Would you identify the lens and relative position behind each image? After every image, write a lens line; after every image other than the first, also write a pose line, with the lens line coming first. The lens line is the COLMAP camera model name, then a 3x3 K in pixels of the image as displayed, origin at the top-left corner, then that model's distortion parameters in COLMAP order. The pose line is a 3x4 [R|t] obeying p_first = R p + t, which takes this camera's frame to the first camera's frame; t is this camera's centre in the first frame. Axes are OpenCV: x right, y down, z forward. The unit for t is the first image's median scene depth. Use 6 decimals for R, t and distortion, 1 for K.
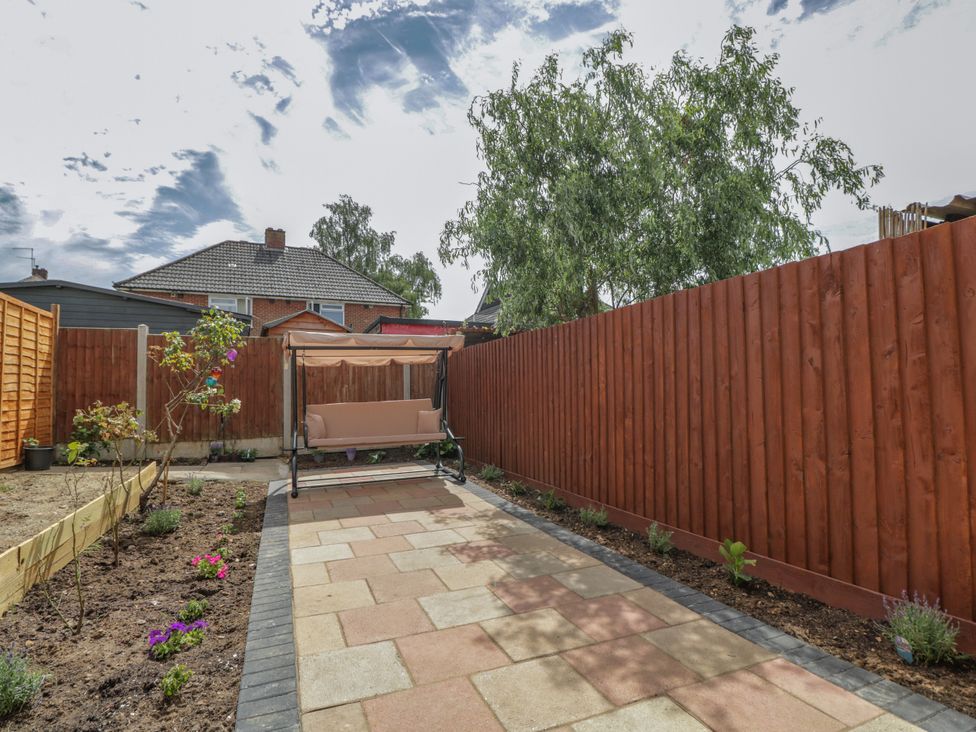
lens RADIAL K [[511.4, 0, 484.1], [0, 511.4, 365.3], [0, 0, 1]] dist [-0.000926, -0.012603]
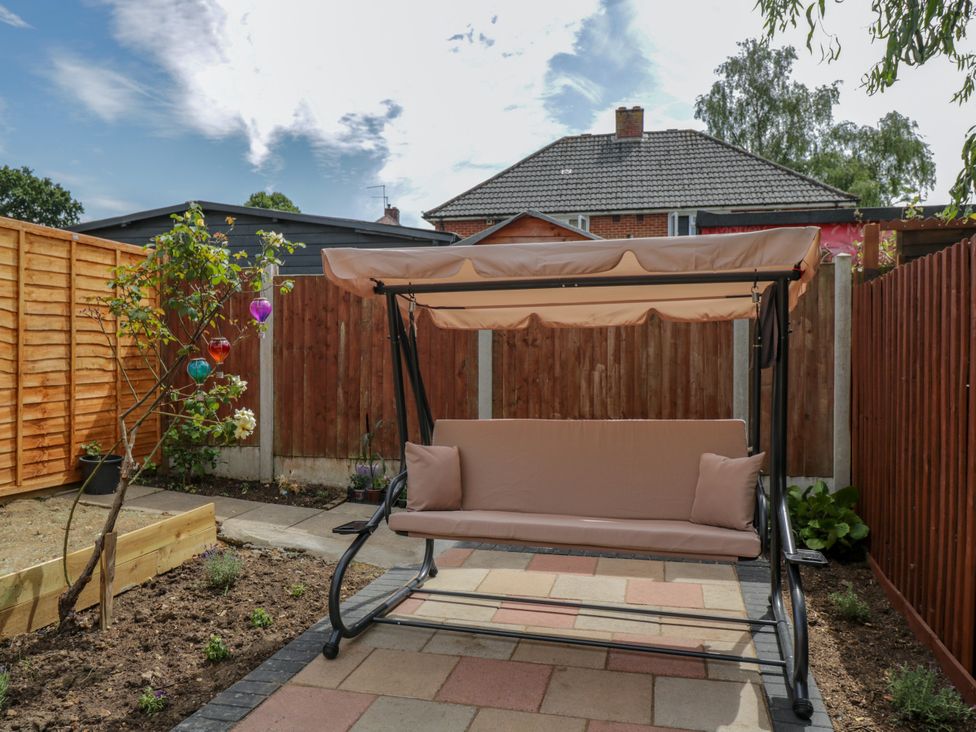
lens RADIAL K [[716.2, 0, 487.9], [0, 716.2, 351.4], [0, 0, 1]] dist [0.004703, 0.000962]
pose [[0.790776, 0.017750, -0.611848, 0.048396], [0.015955, 0.998642, 0.049593, -0.007595], [0.611898, -0.048979, 0.789419, 0.406318]]
